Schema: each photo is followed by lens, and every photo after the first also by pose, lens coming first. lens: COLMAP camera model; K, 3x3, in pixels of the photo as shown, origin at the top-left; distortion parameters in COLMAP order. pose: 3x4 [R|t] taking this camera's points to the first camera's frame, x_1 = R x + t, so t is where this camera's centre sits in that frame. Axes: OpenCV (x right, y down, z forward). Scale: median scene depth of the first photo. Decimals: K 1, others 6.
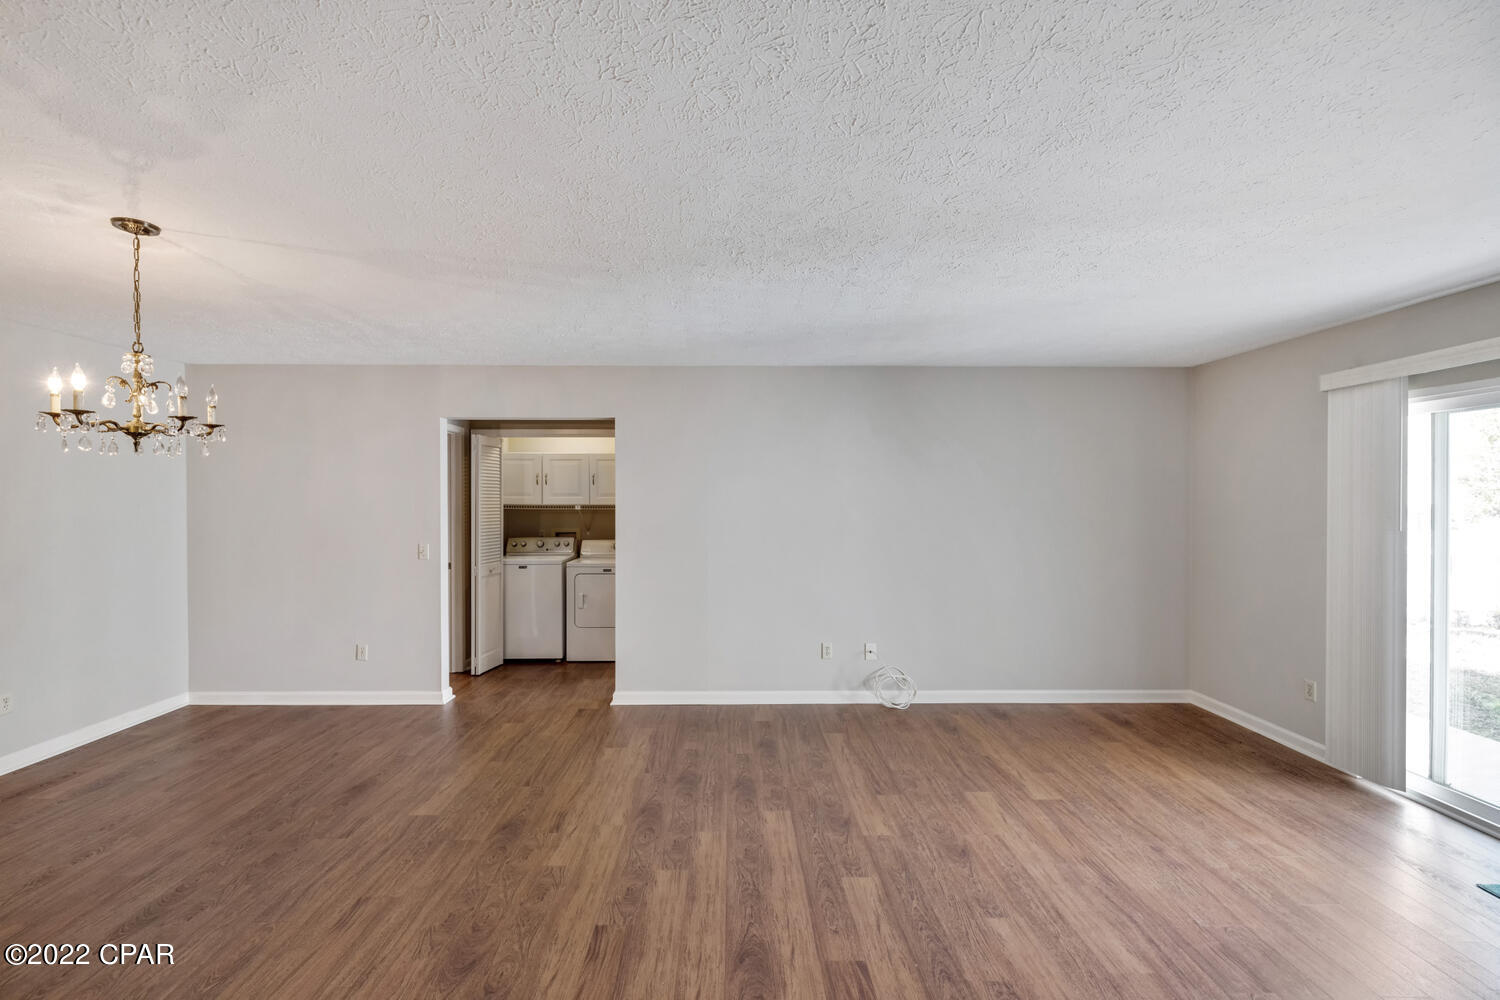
lens RADIAL K [[630.0, 0, 735.3], [0, 630.0, 504.4], [0, 0, 1]] dist [0.002787, 0.000219]
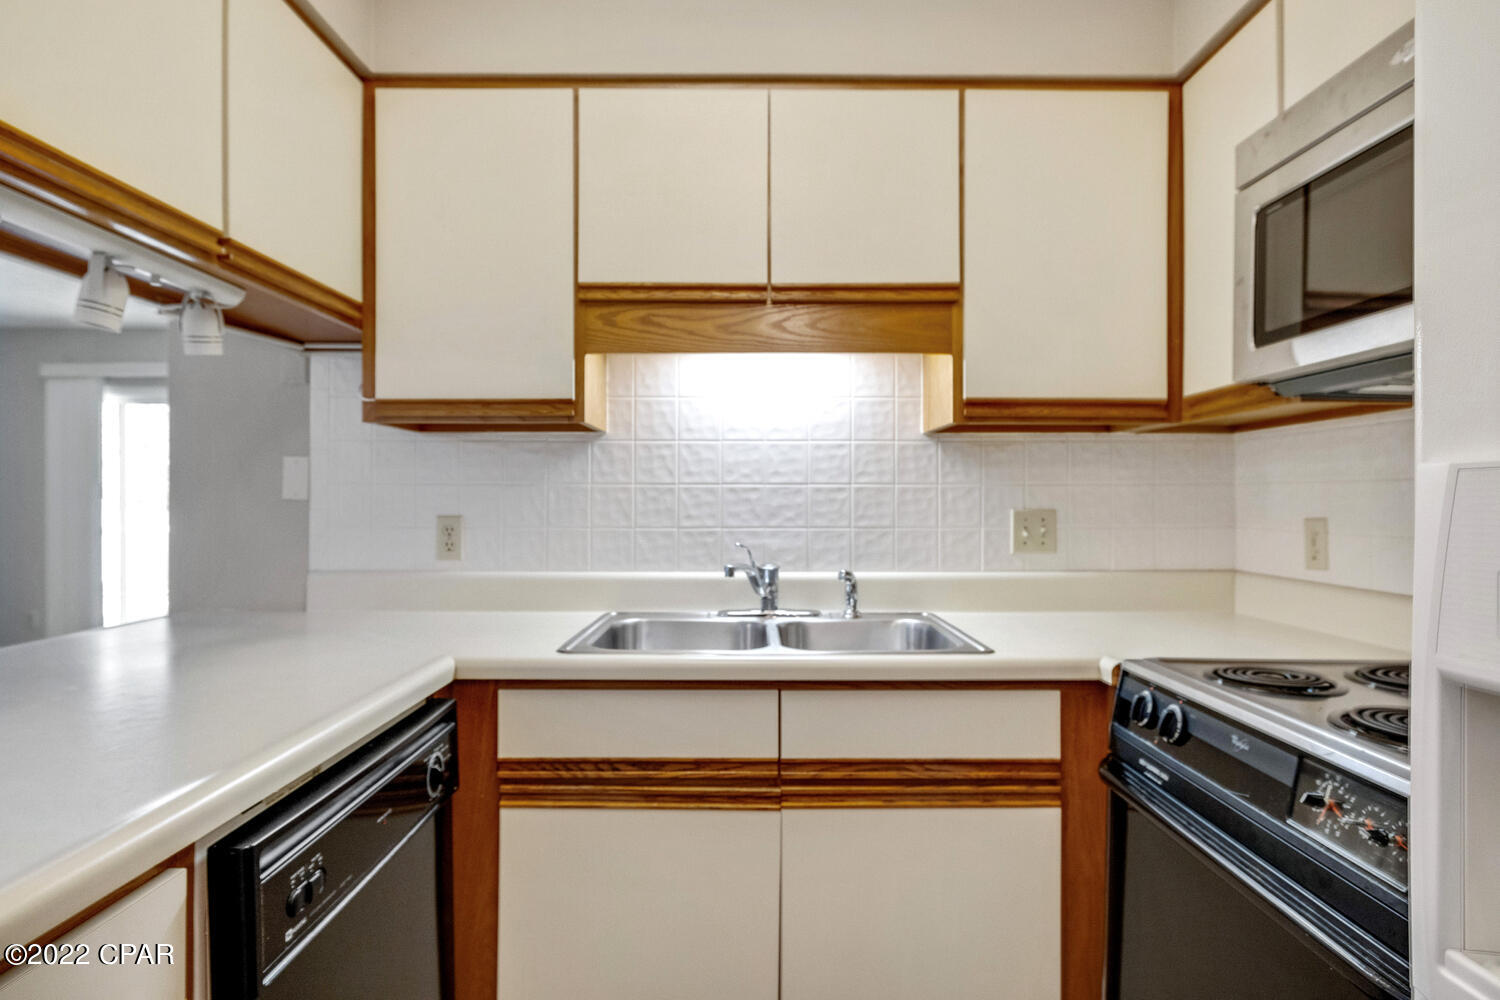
lens RADIAL K [[823.2, 0, 750.0], [0, 823.2, 500.0], [0, 0, 1]] dist [-0.002369, -0.000258]
pose [[0.003483, 0.002119, 0.999992, -0.748320], [0.010381, 0.999944, -0.002156, 0.091075], [-0.999940, 0.010388, 0.003461, -0.439089]]
